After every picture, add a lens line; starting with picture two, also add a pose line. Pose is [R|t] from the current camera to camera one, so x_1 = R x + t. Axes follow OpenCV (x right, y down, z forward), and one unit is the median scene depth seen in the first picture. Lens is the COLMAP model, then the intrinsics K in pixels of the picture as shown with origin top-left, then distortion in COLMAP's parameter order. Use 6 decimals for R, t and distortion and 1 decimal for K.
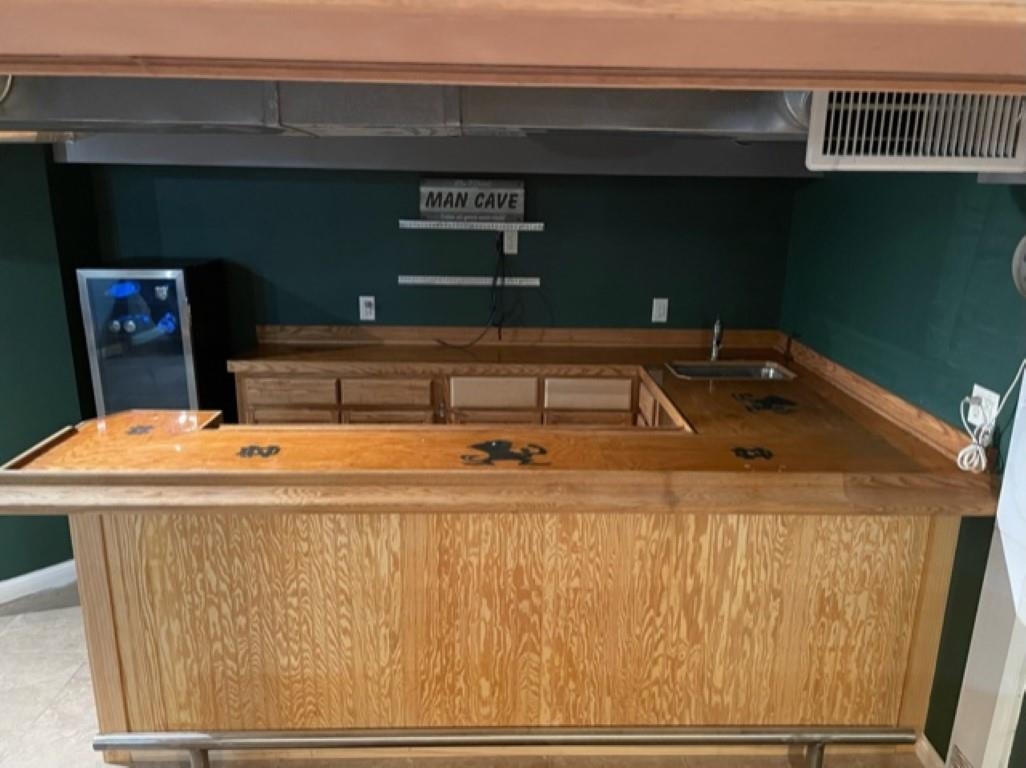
lens RADIAL K [[774.7, 0, 524.7], [0, 774.7, 384.9], [0, 0, 1]] dist [0.085077, -0.110066]
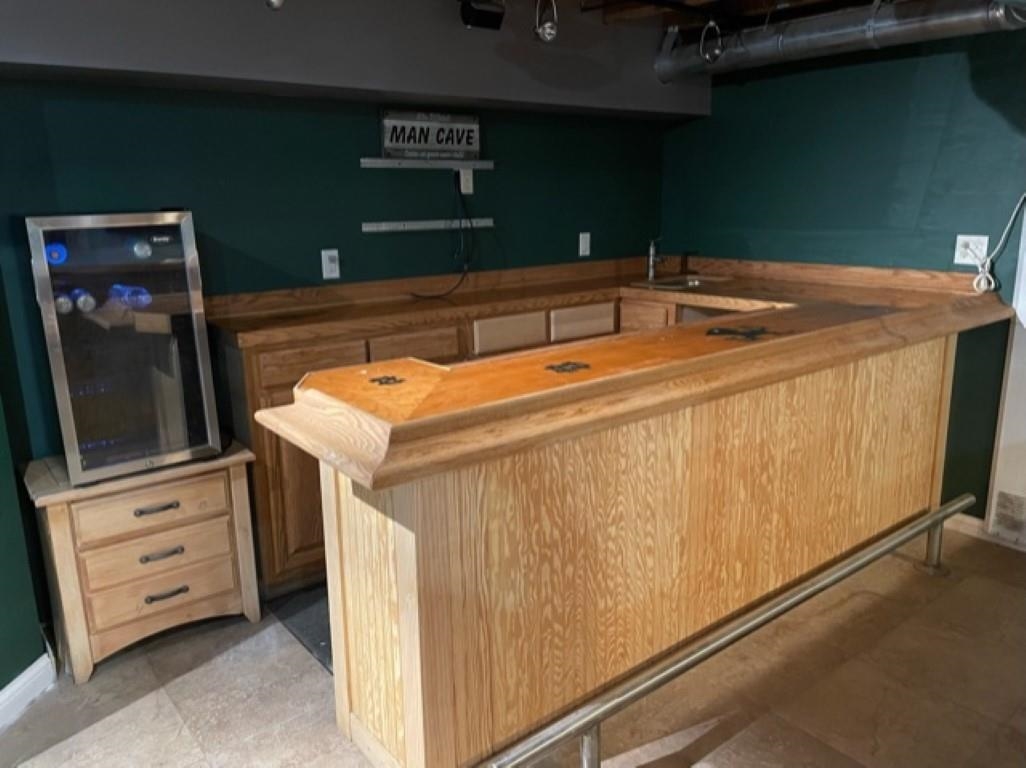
lens RADIAL K [[774.7, 0, 521.2], [0, 774.7, 371.3], [0, 0, 1]] dist [0.085077, -0.110066]
pose [[0.800141, -0.164342, 0.576859, -0.799026], [0.188305, 0.981935, 0.018553, 0.057519], [-0.569487, 0.093781, 0.816633, 0.294116]]
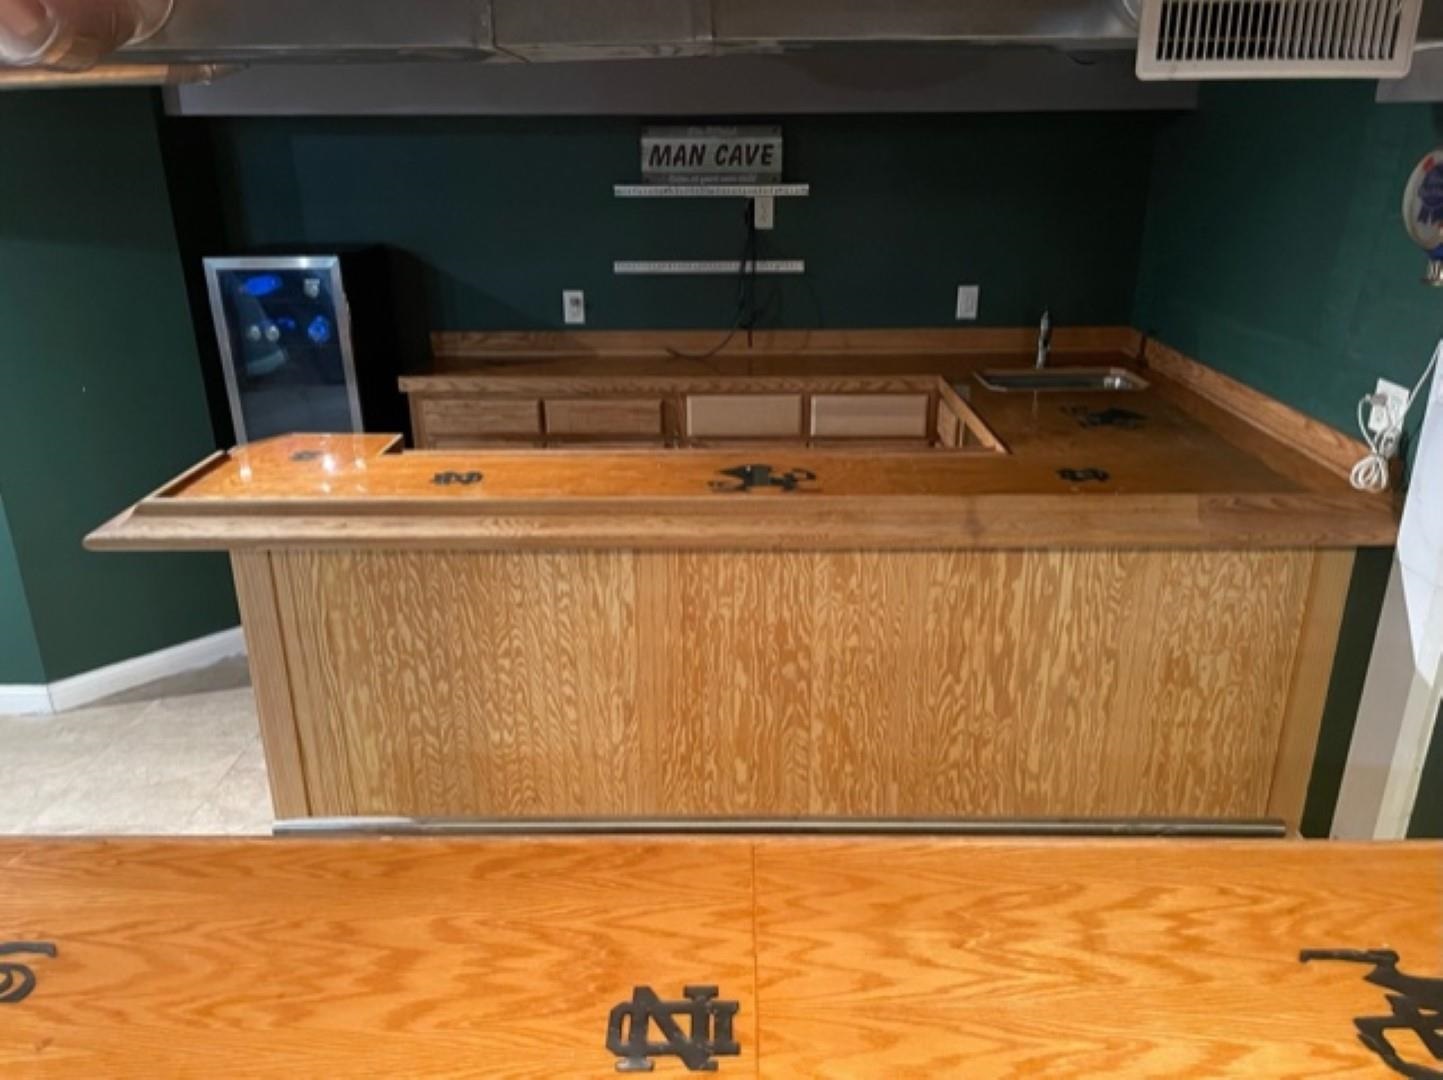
lens RADIAL K [[1089.5, 0, 725.9], [0, 1089.5, 537.3], [0, 0, 1]] dist [0.085077, -0.110066]
pose [[0.998835, -0.008206, -0.047544, -0.010215], [0.012502, 0.995793, 0.090773, 0.042396], [0.046599, -0.091262, 0.994736, -0.100513]]
